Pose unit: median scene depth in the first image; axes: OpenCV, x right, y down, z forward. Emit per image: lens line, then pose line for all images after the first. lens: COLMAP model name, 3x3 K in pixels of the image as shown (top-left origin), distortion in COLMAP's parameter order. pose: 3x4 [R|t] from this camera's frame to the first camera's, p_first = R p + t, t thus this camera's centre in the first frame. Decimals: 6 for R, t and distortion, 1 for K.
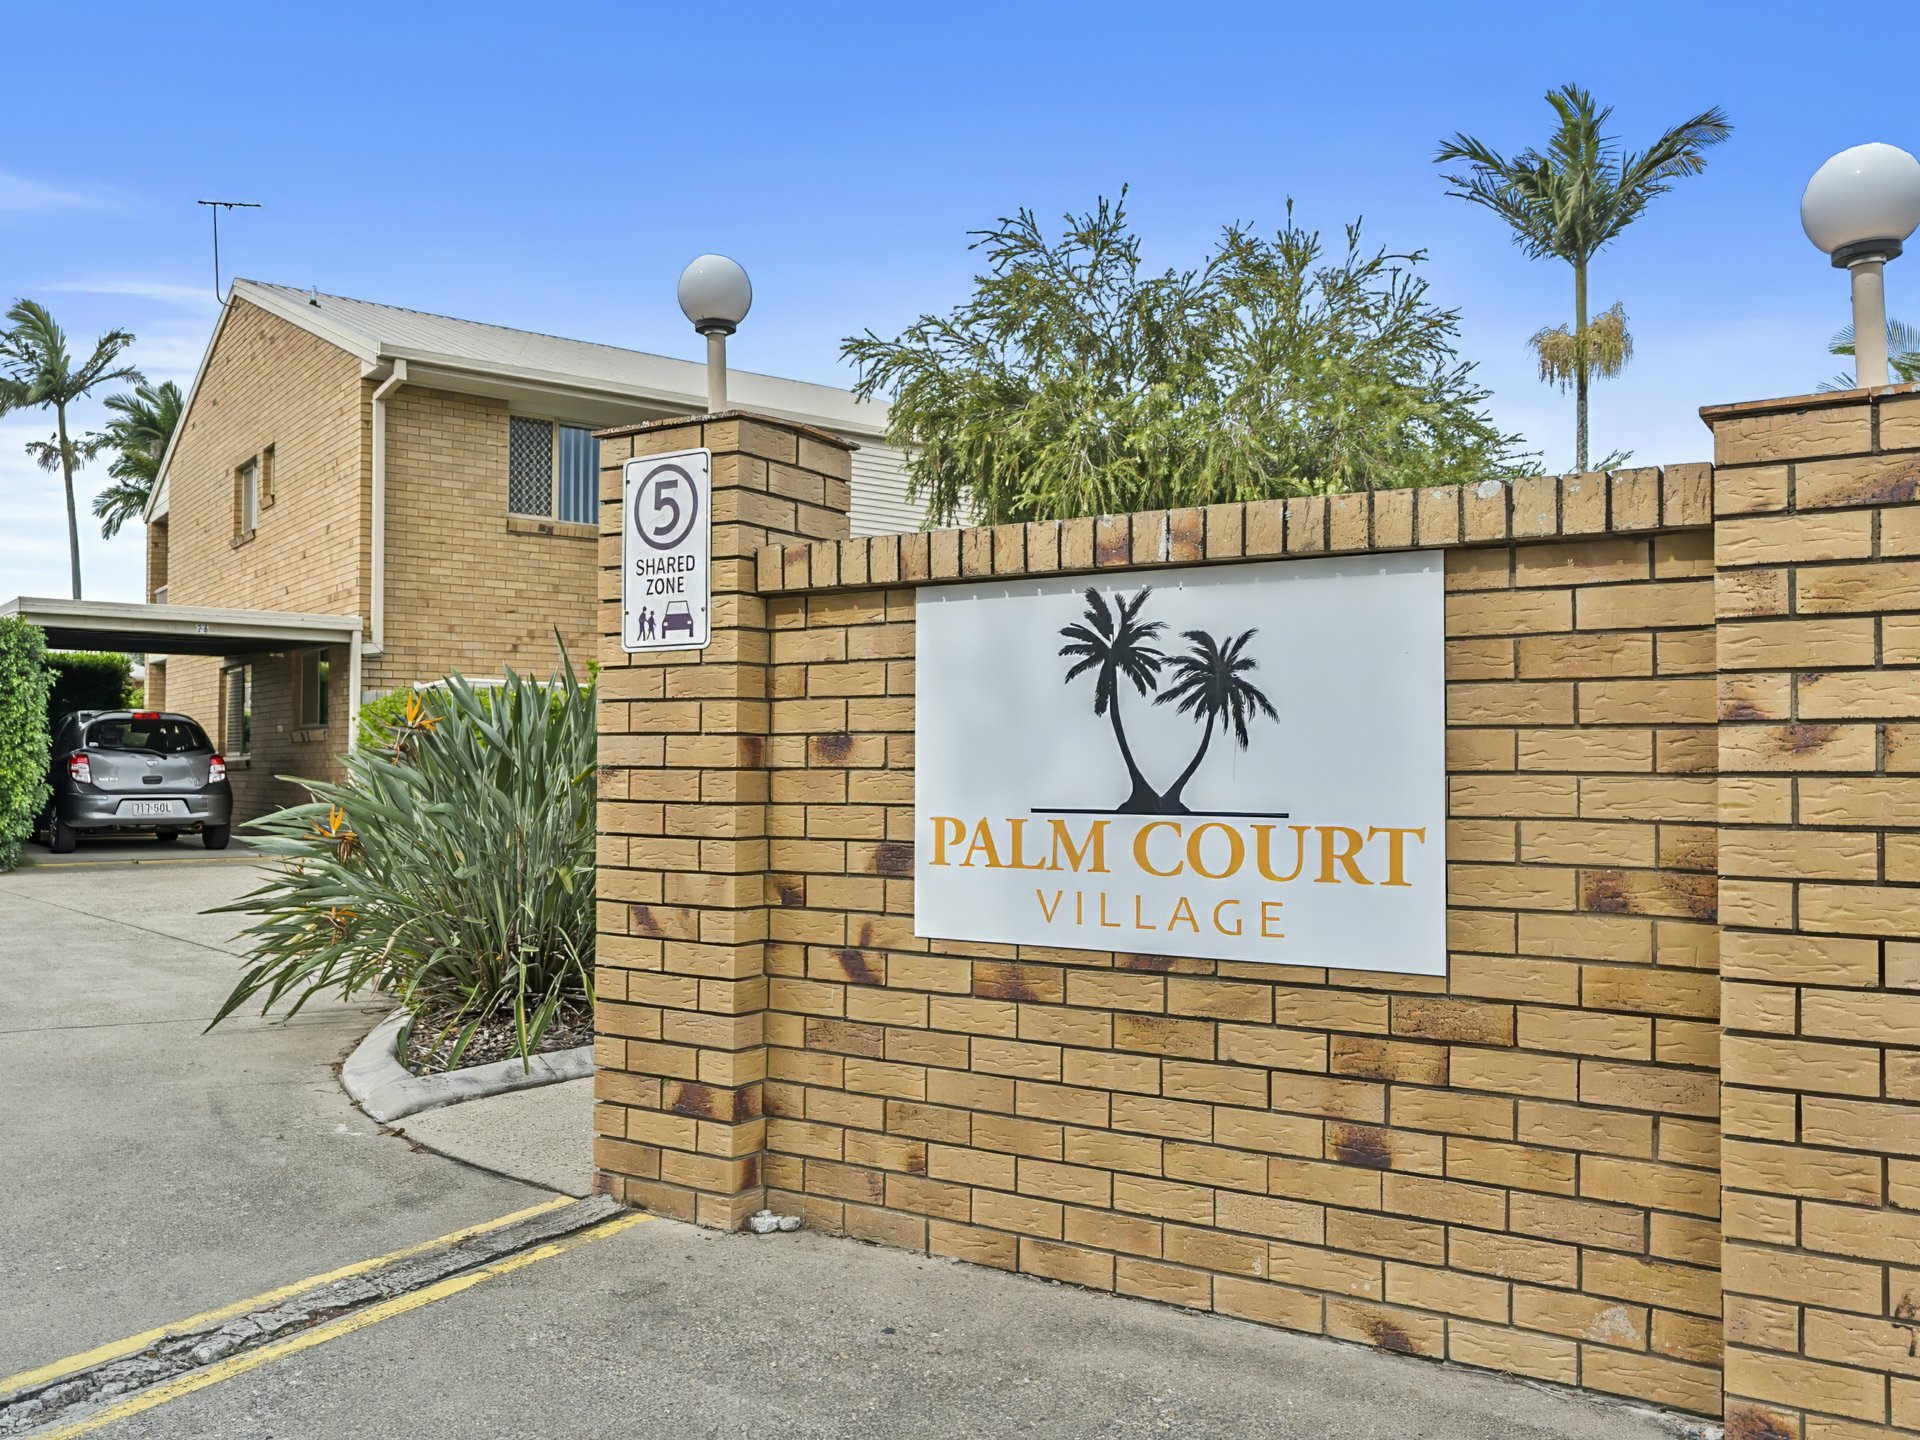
lens RADIAL K [[1473.9, 0, 961.0], [0, 1473.9, 756.1], [0, 0, 1]] dist [0.002113, -0.004497]
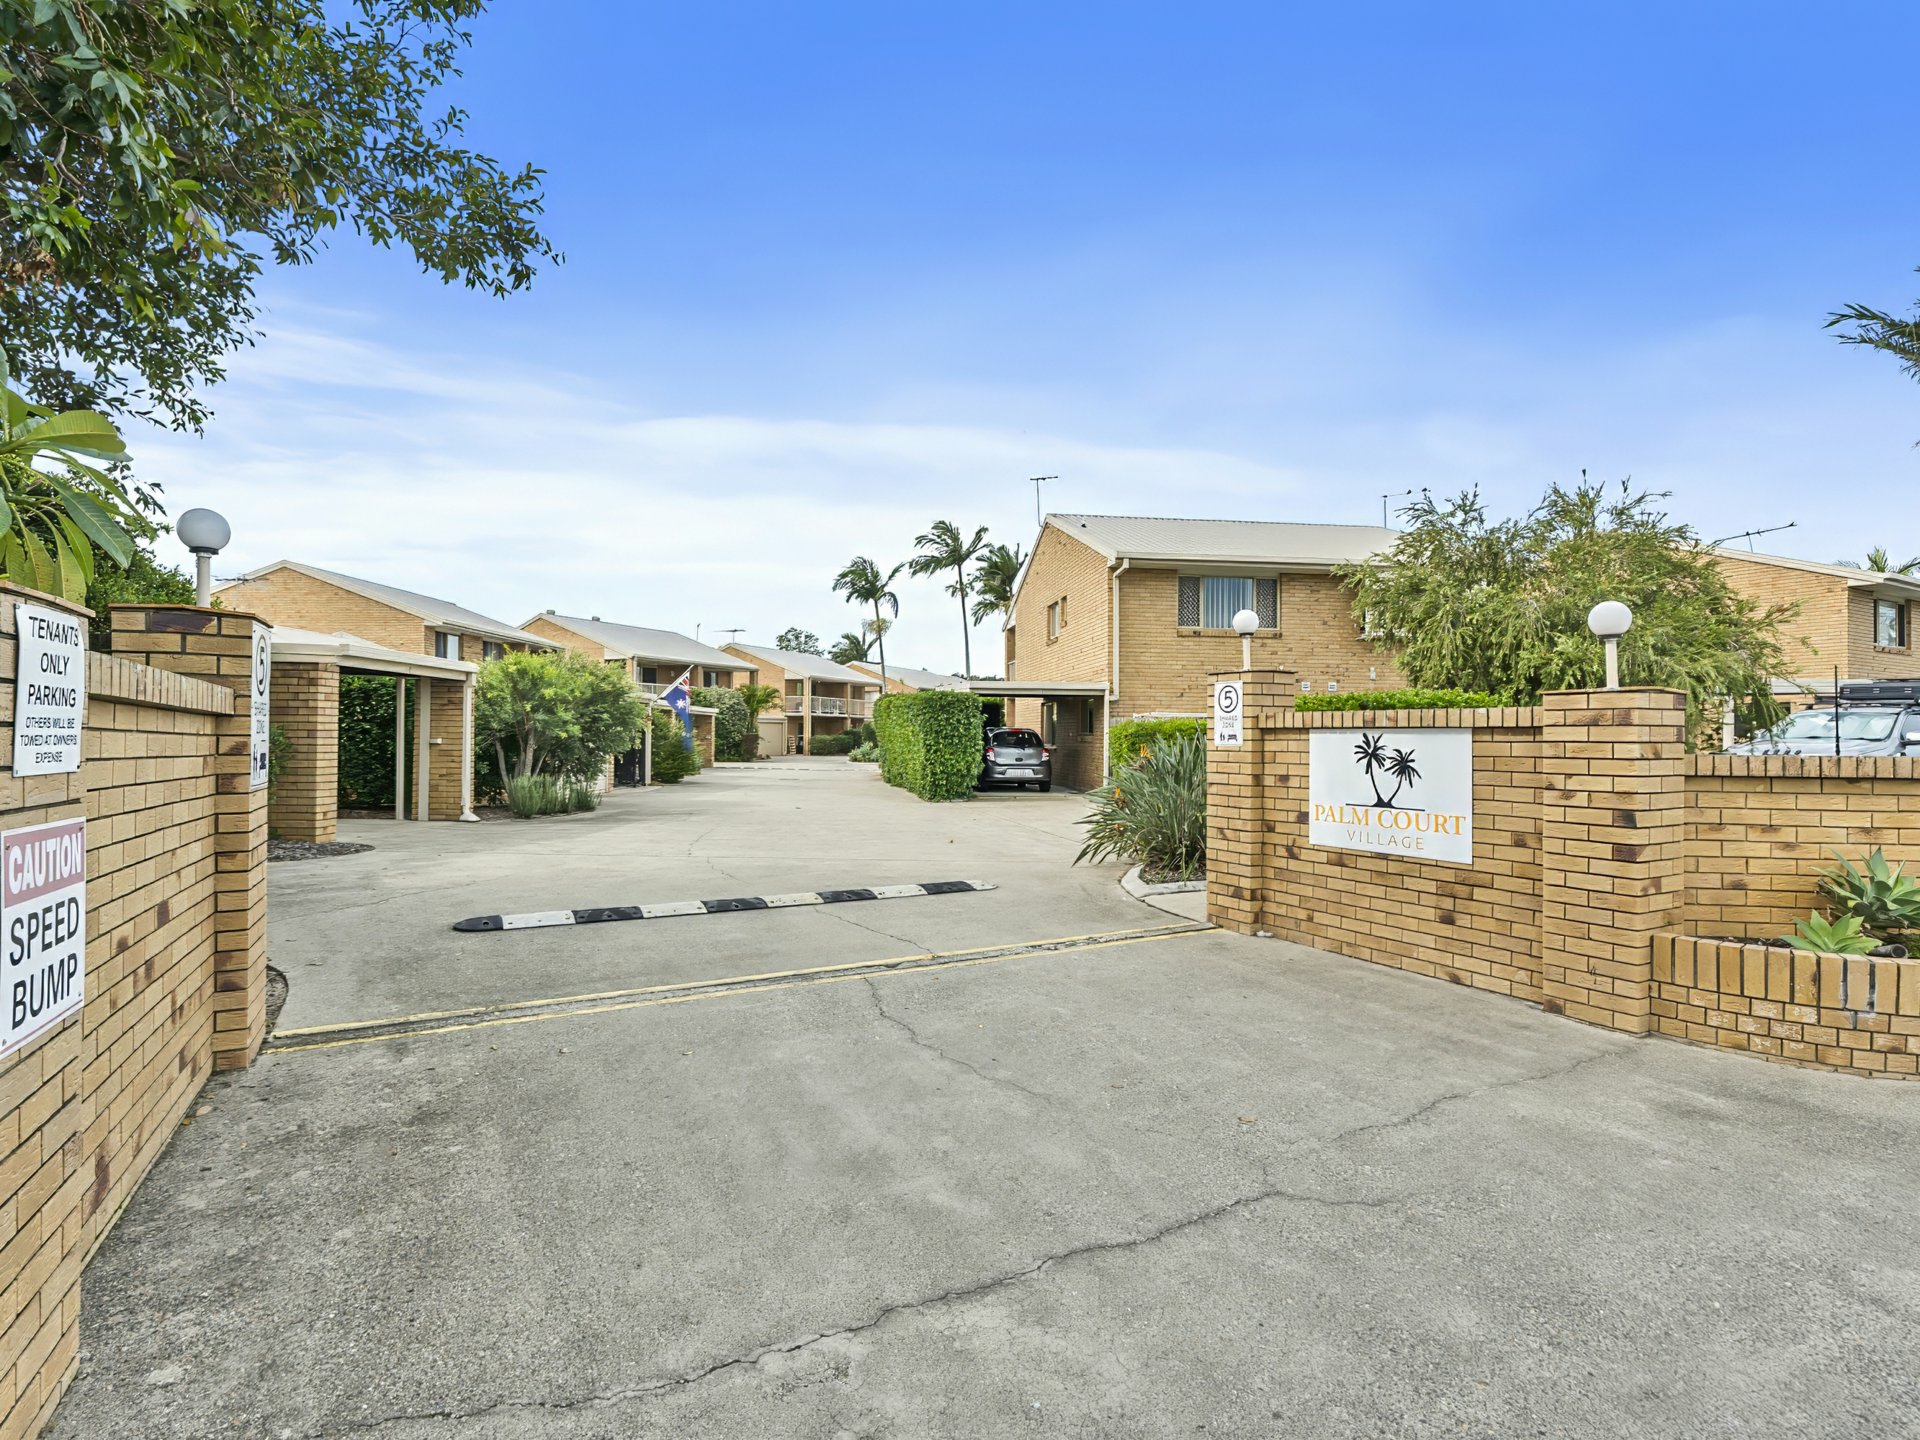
lens RADIAL K [[946.6, 0, 945.3], [0, 946.6, 723.3], [0, 0, 1]] dist [-0.003609, 0.000209]
pose [[0.857628, -0.007461, -0.514217, 0.310973], [0.004344, 0.999964, -0.007263, -0.108617], [0.514253, 0.003996, 0.857629, -1.004427]]
